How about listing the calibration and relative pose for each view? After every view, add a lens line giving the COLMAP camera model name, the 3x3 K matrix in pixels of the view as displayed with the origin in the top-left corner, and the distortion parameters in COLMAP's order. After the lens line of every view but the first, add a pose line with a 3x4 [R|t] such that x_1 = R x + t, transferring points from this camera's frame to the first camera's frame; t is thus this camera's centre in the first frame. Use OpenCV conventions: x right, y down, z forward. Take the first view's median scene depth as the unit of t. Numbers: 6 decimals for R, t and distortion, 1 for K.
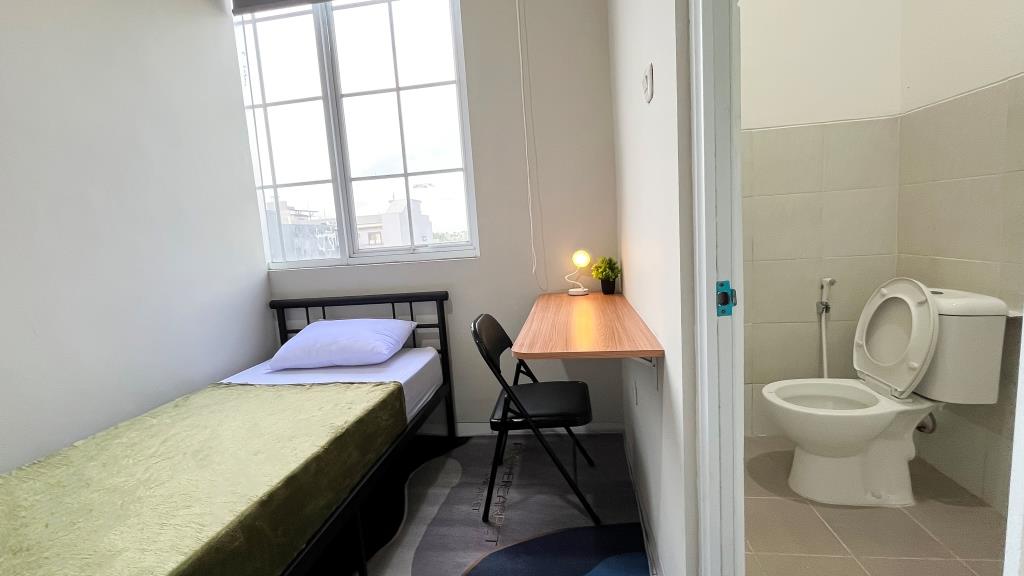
lens RADIAL K [[443.3, 0, 507.8], [0, 443.3, 286.0], [0, 0, 1]] dist [-0.005122, -0.000320]
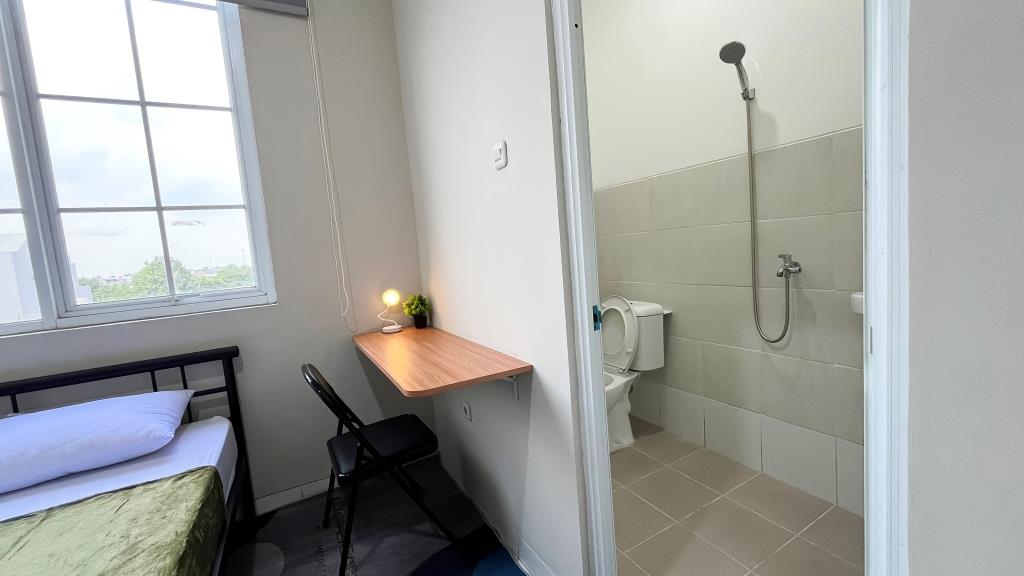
lens RADIAL K [[413.5, 0, 508.4], [0, 413.5, 286.7], [0, 0, 1]] dist [-0.003834, 0.000129]
pose [[0.798178, -0.051897, 0.600182, -0.197504], [0.099157, 0.994012, -0.045918, -0.014256], [-0.594205, 0.096163, 0.798544, 0.042711]]
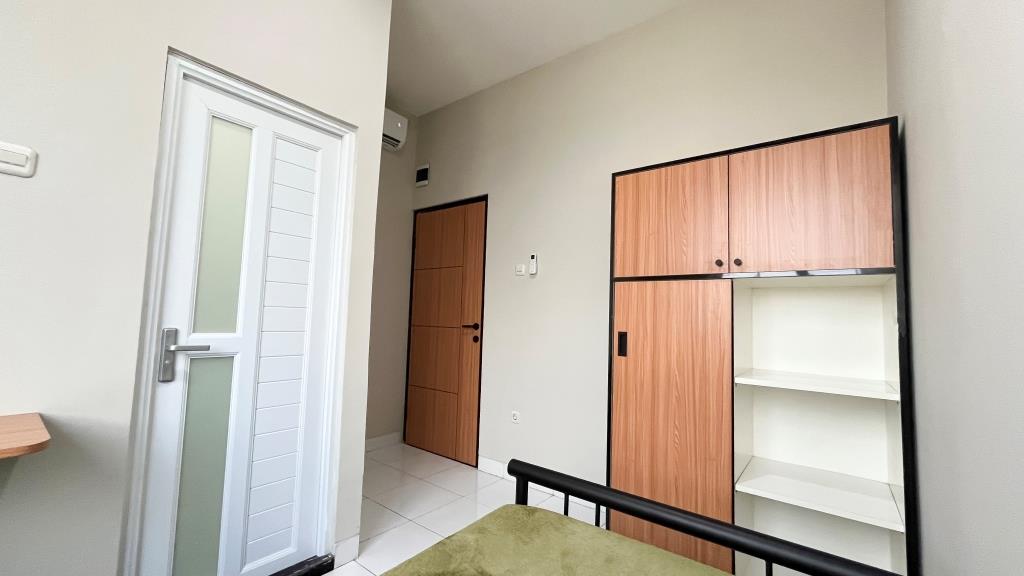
lens RADIAL K [[413.5, 0, 508.4], [0, 413.5, 286.7], [0, 0, 1]] dist [-0.003834, 0.000129]
pose [[-0.869077, 0.079412, 0.488262, -0.578484], [0.087006, 0.996182, -0.007156, -0.026114], [-0.486966, 0.036263, -0.872668, 0.657076]]
